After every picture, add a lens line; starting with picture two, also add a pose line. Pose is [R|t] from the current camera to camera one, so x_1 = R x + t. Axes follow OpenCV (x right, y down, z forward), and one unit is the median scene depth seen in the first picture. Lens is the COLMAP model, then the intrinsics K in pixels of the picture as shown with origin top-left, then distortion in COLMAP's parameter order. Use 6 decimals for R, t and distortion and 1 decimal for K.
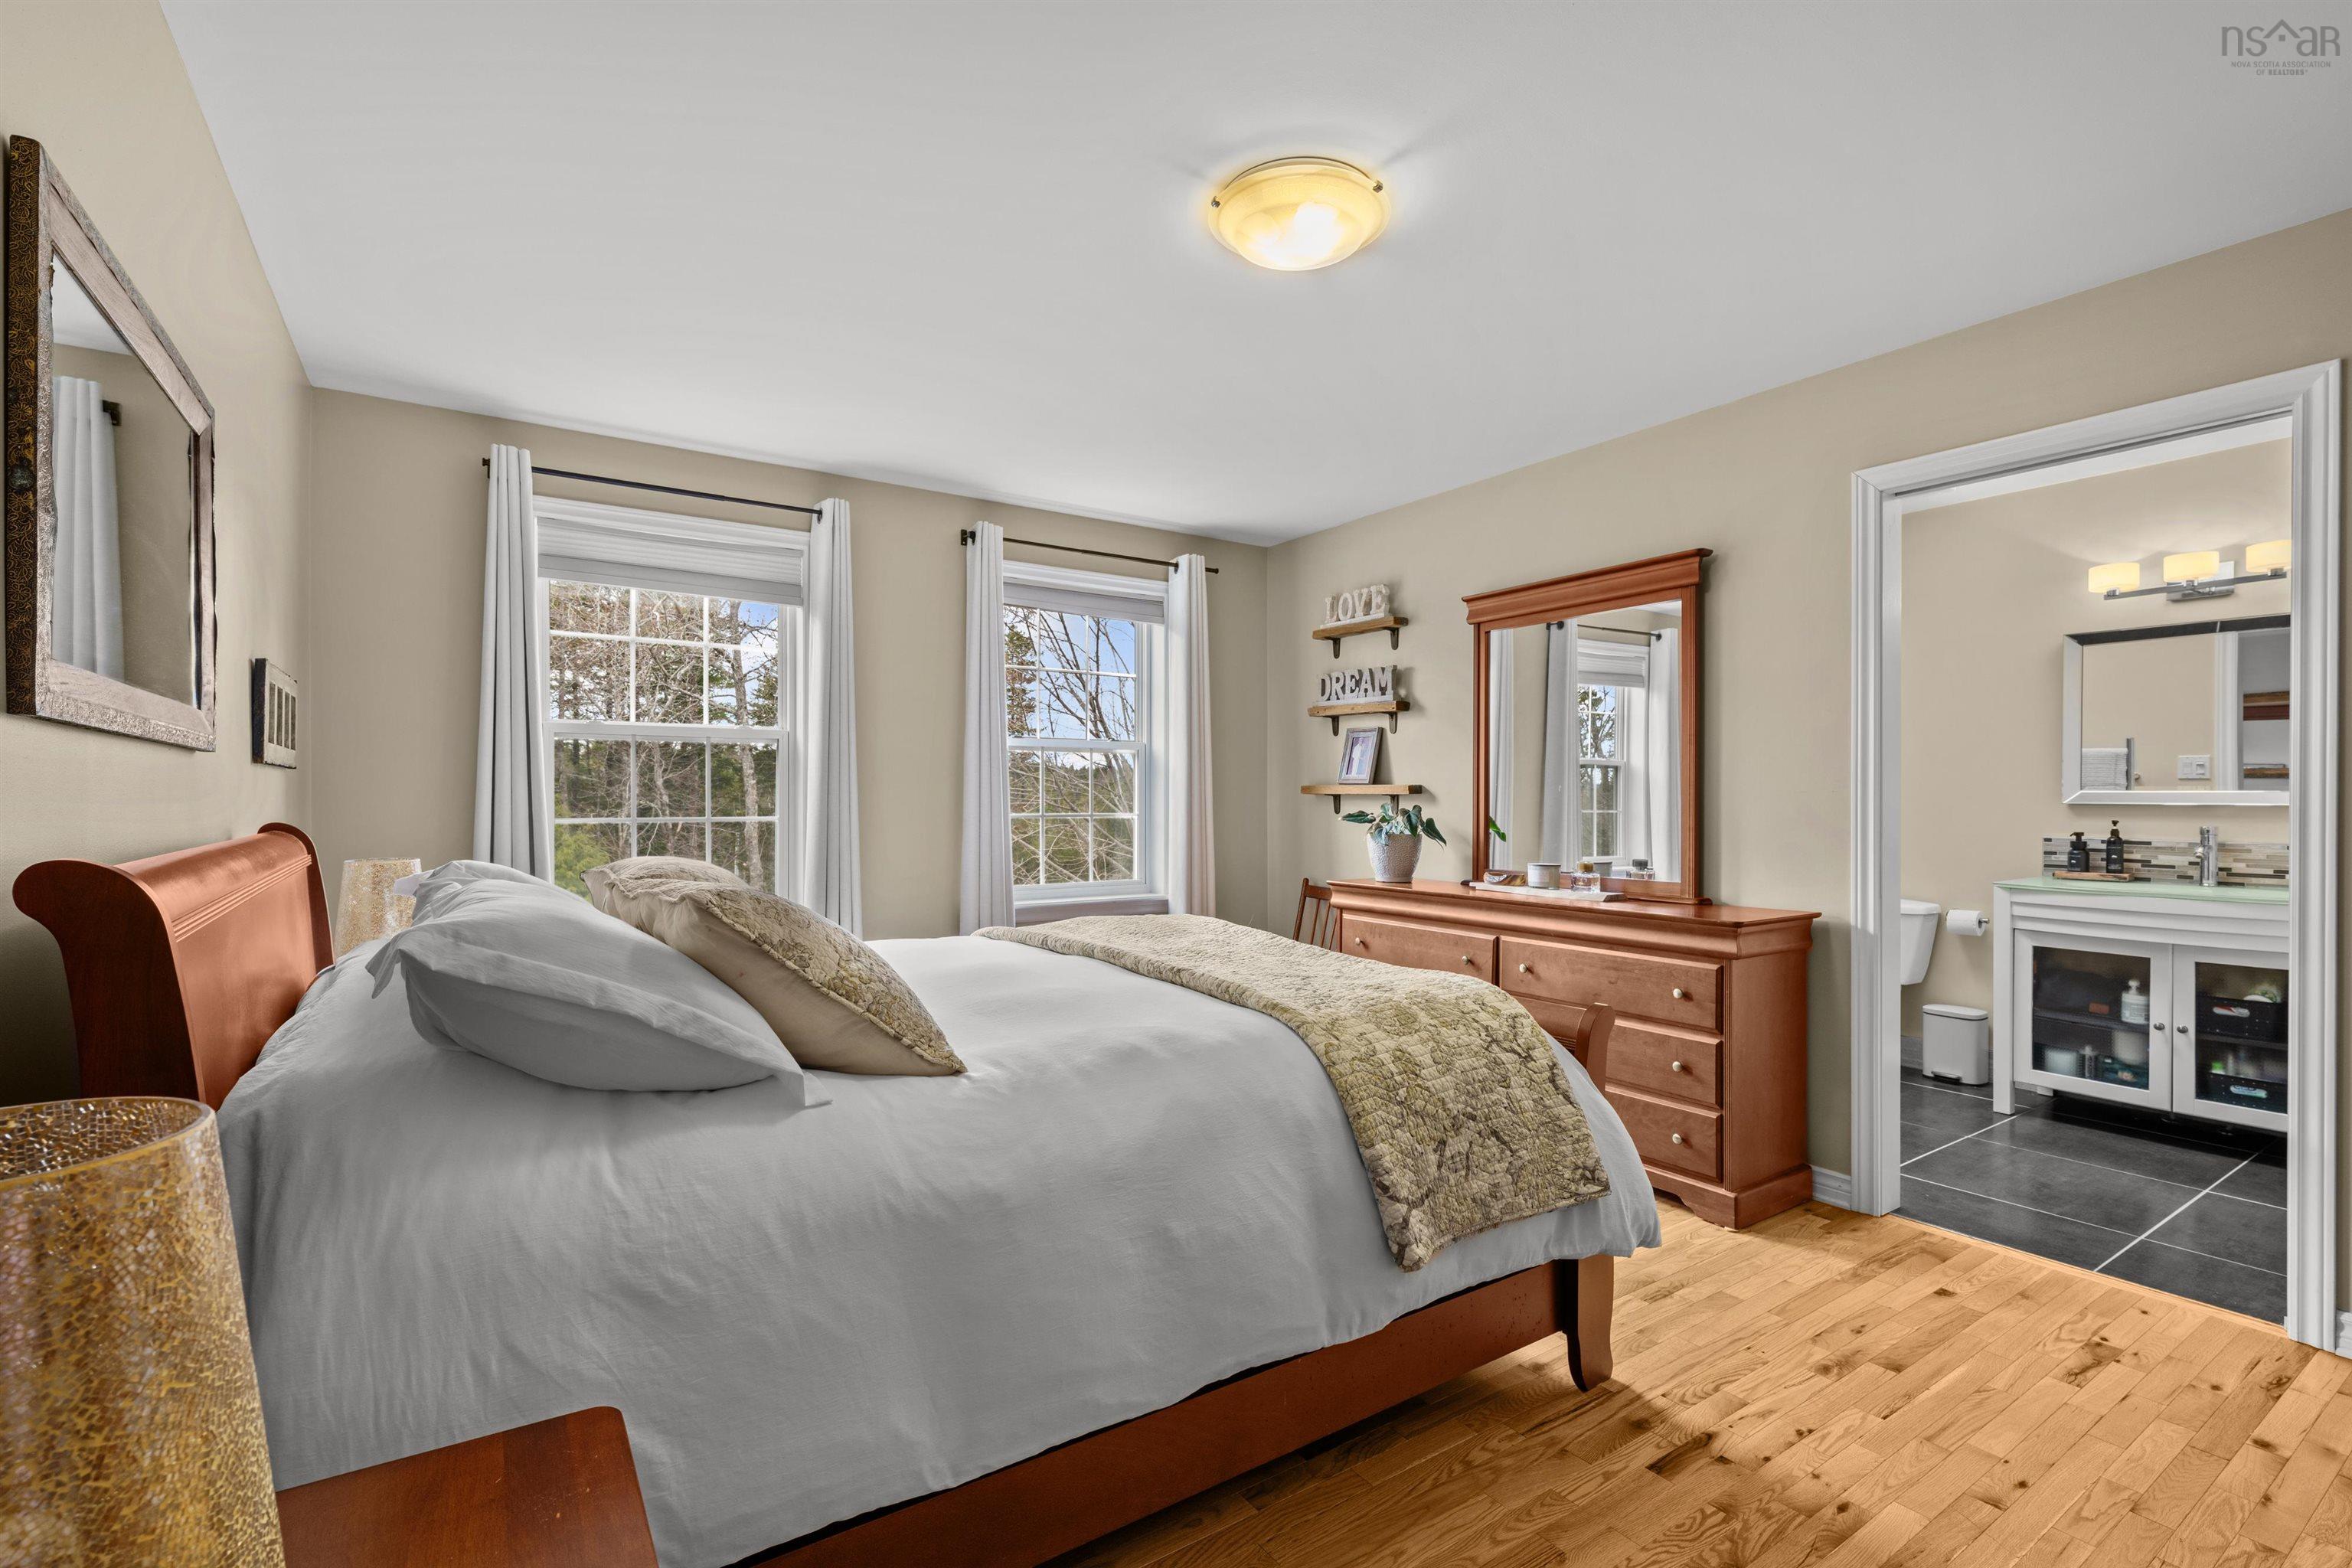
lens RADIAL K [[1054.5, 0, 1176.0], [0, 1054.5, 784.0], [0, 0, 1]] dist [-0.000839, -0.000492]
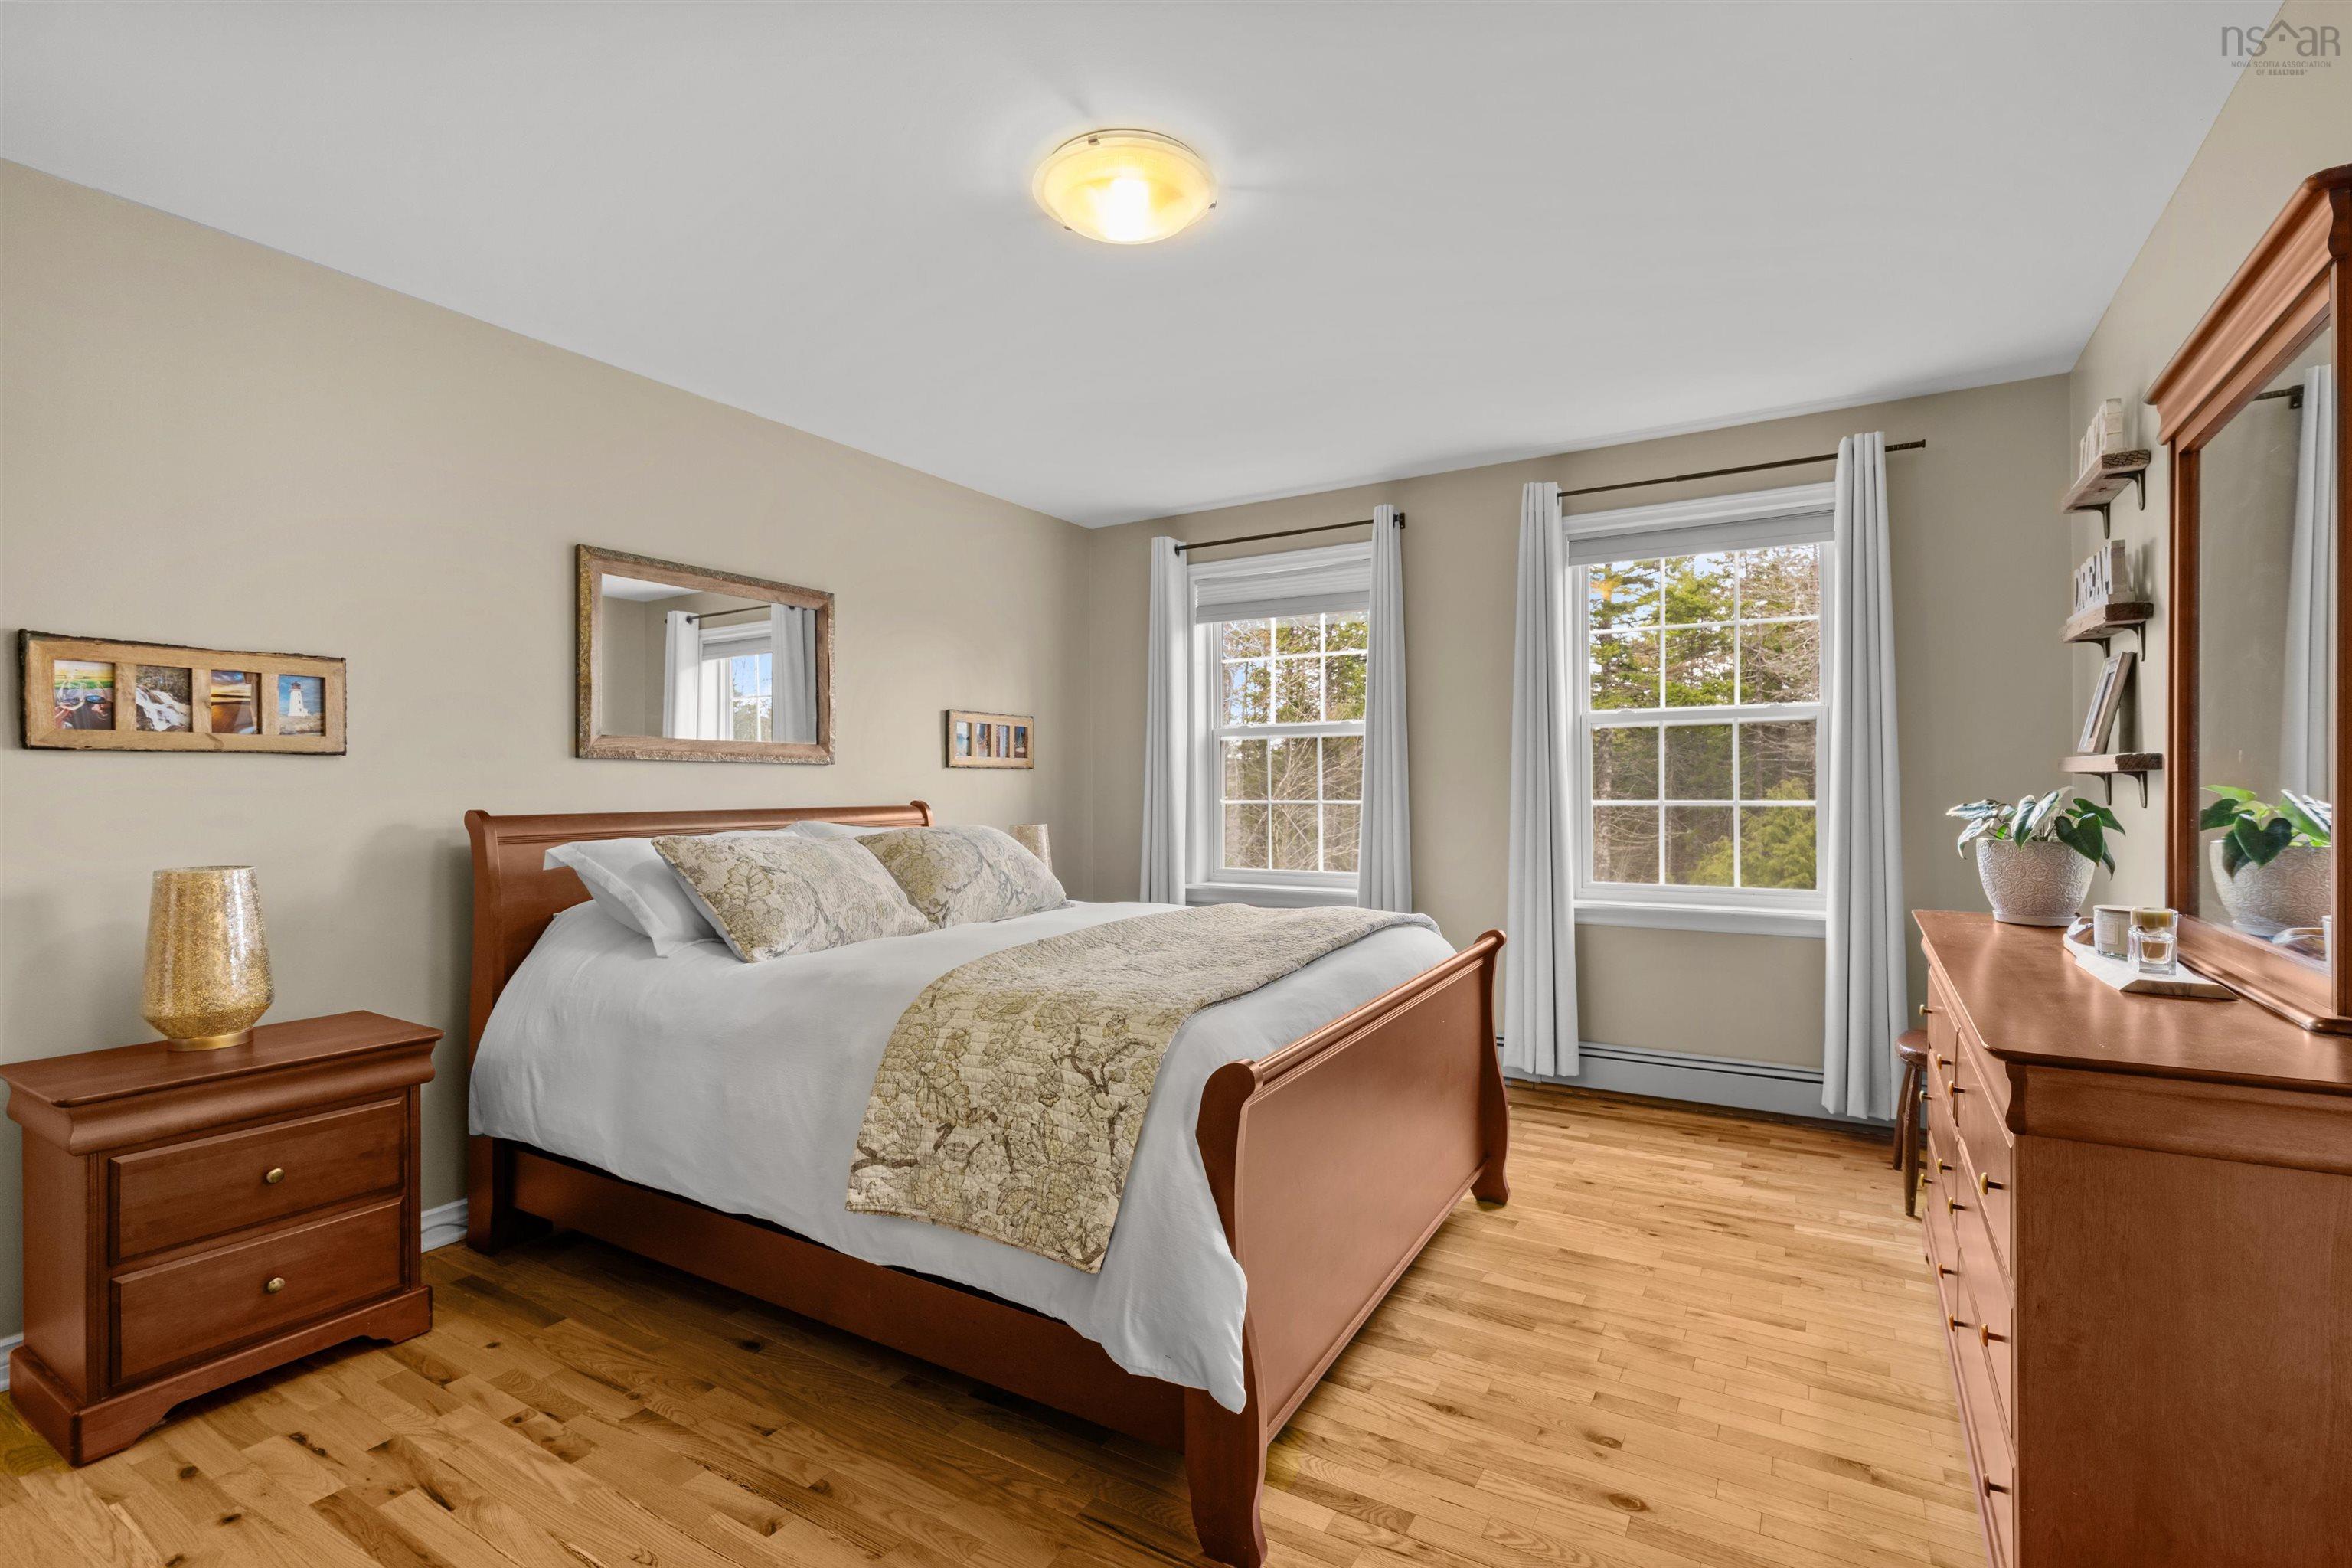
lens RADIAL K [[1081.7, 0, 1186.0], [0, 1081.7, 775.4], [0, 0, 1]] dist [-0.002932, -0.000503]
pose [[0.421031, -0.013511, -0.906946, 1.233692], [0.018888, 0.999803, -0.006126, 0.014687], [0.906850, -0.014551, 0.421203, 0.741783]]
